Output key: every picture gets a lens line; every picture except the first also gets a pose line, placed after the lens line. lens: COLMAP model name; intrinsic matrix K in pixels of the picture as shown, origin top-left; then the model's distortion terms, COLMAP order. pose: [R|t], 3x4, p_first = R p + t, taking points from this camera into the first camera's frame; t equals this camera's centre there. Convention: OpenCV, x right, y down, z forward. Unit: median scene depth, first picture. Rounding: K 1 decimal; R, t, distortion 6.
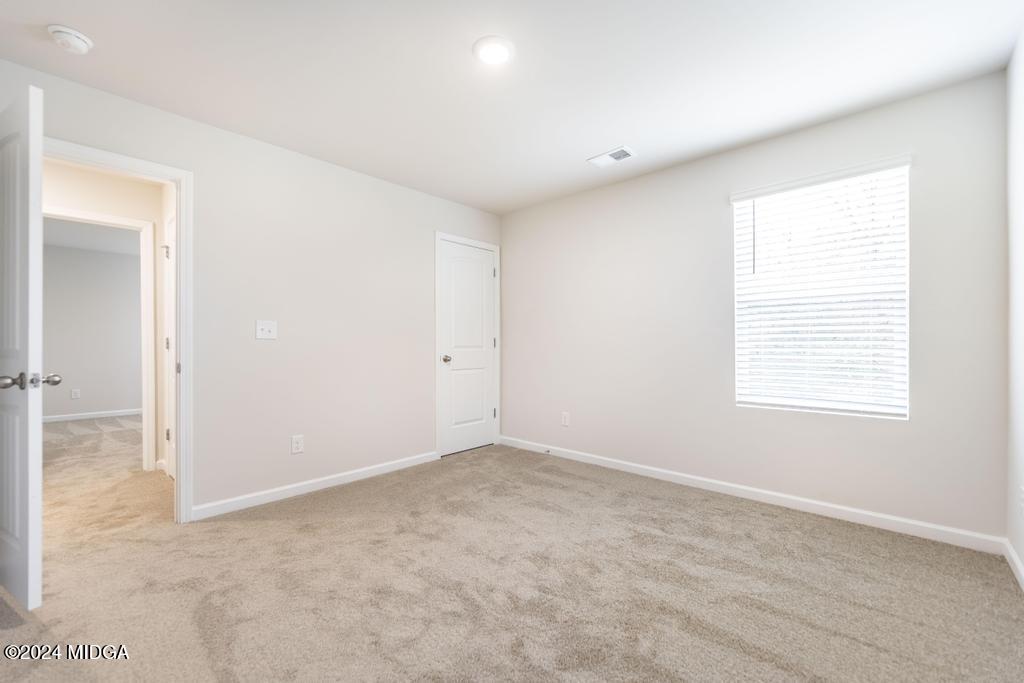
lens RADIAL K [[417.3, 0, 510.3], [0, 417.3, 344.5], [0, 0, 1]] dist [0.004228, 0.000599]
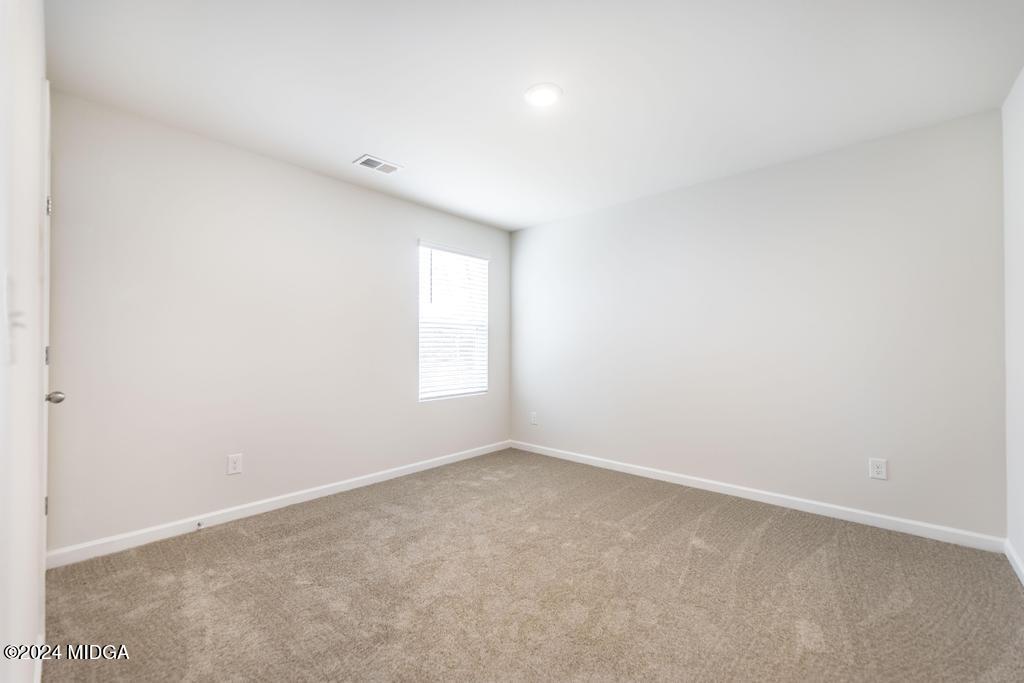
lens RADIAL K [[417.3, 0, 506.0], [0, 417.3, 346.4], [0, 0, 1]] dist [0.004228, 0.000599]
pose [[-0.005553, 0.006749, 0.999962, -0.766490], [-0.002370, 0.999974, -0.006762, -0.018474], [-0.999982, -0.002408, -0.005537, 0.743382]]
